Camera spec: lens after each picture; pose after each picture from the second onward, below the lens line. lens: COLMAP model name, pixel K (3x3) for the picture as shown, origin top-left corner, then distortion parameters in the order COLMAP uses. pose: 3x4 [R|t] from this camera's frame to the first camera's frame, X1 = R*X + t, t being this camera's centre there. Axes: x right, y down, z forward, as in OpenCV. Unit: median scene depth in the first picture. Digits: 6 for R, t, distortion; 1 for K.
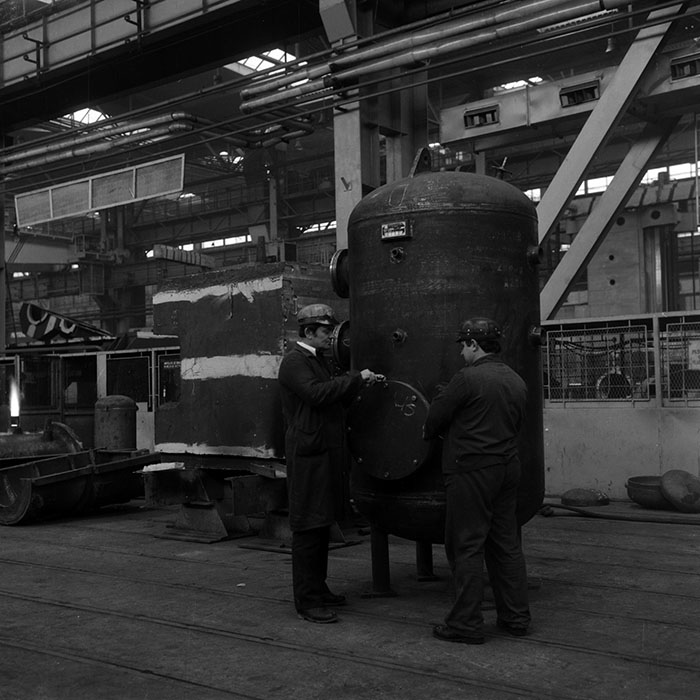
lens RADIAL K [[966.4, 0, 370.9], [0, 966.4, 350.7], [0, 0, 1]] dist [0.045571, 0.000000]
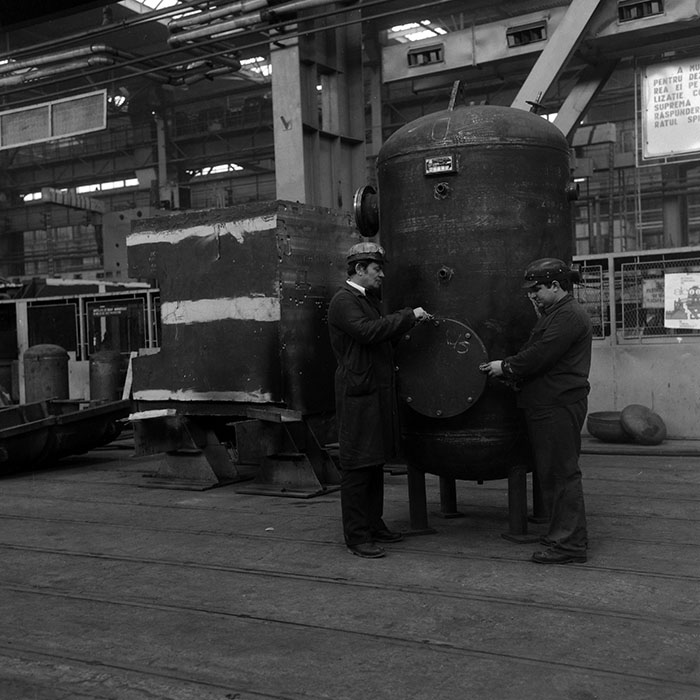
lens RADIAL K [[966.4, 0, 351.7], [0, 966.4, 354.5], [0, 0, 1]] dist [0.045571, 0.000000]
pose [[0.991566, -0.019326, 0.128156, -0.134621], [0.011961, 0.998246, 0.057989, 0.006388], [-0.129051, -0.055967, 0.990057, 0.019115]]
